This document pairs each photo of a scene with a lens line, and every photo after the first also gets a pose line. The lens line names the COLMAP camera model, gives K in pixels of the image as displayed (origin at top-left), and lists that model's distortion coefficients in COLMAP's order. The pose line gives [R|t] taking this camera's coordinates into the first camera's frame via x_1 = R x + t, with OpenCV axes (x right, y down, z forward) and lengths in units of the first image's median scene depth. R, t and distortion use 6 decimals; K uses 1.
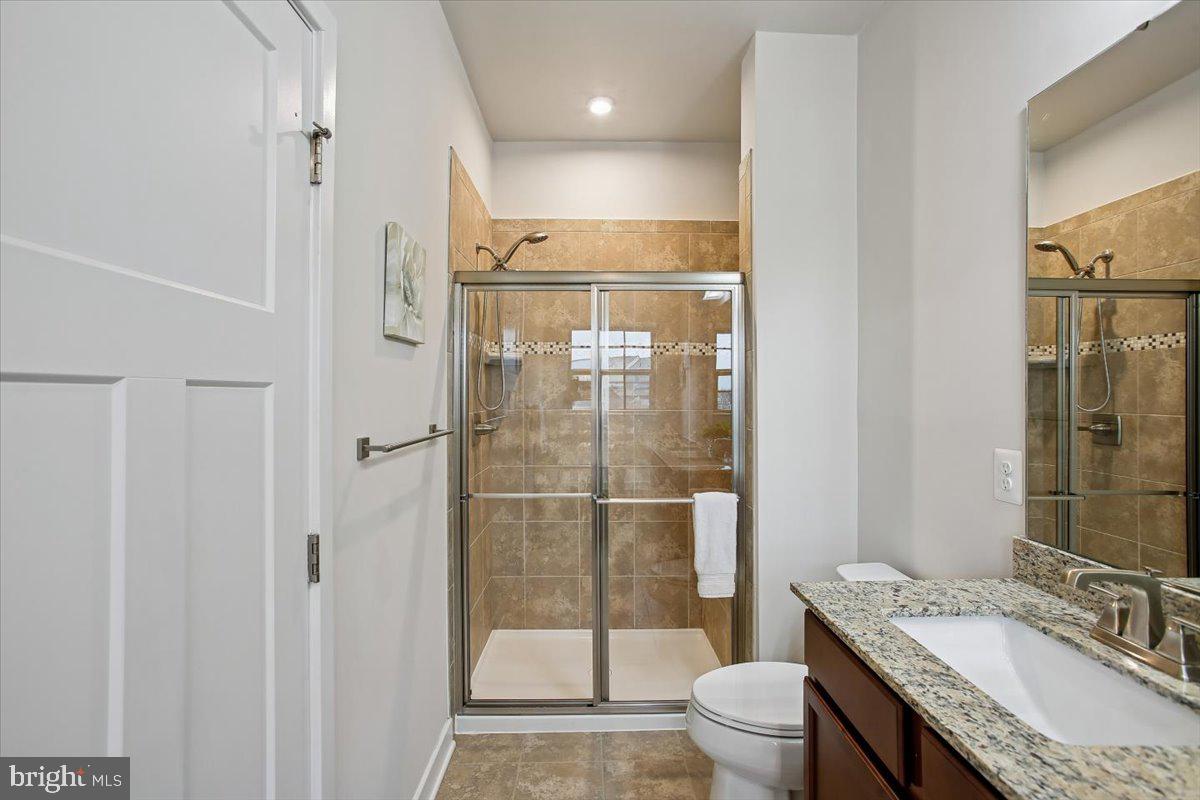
lens RADIAL K [[554.6, 0, 598.6], [0, 554.6, 393.1], [0, 0, 1]] dist [0.028679, 0.000157]
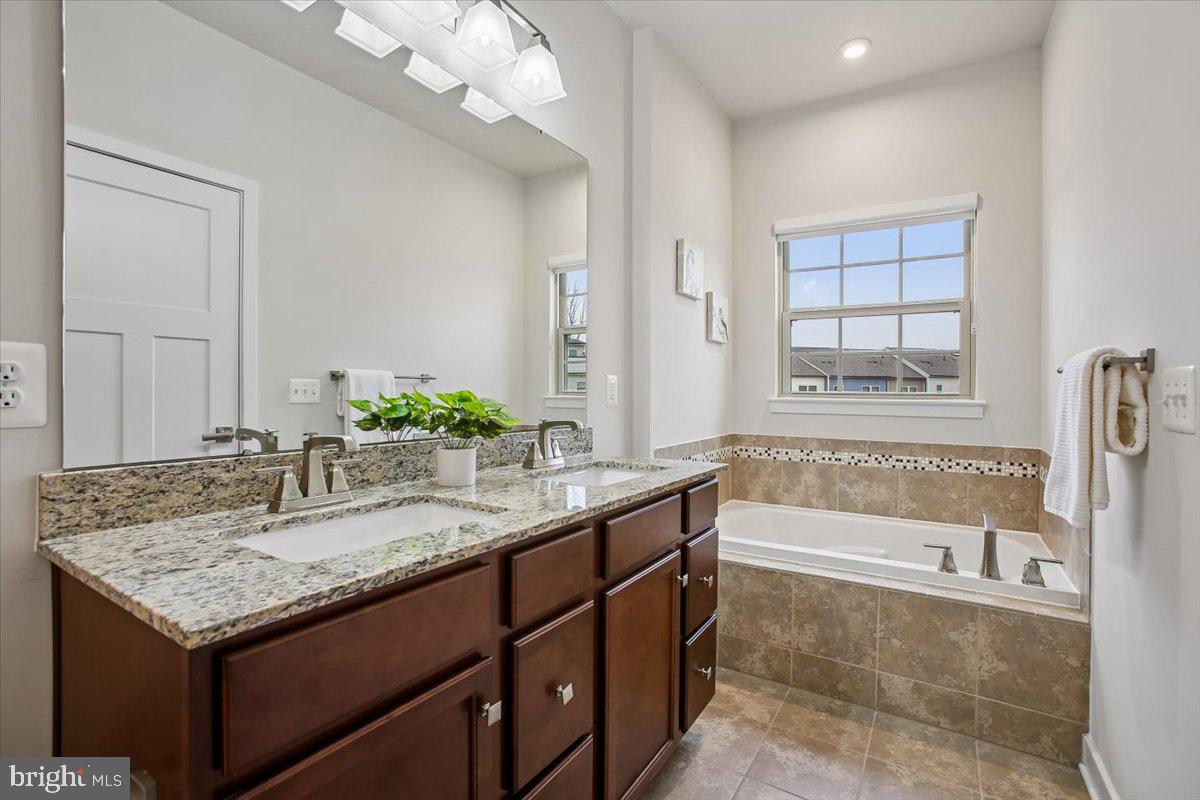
lens RADIAL K [[554.6, 0, 590.8], [0, 554.6, 397.5], [0, 0, 1]] dist [0.028679, 0.000157]
pose [[-0.818578, -0.001176, 0.574394, -0.150355], [0.002070, 0.999985, 0.004996, 0.178076], [-0.574392, 0.005279, -0.818564, 1.268222]]
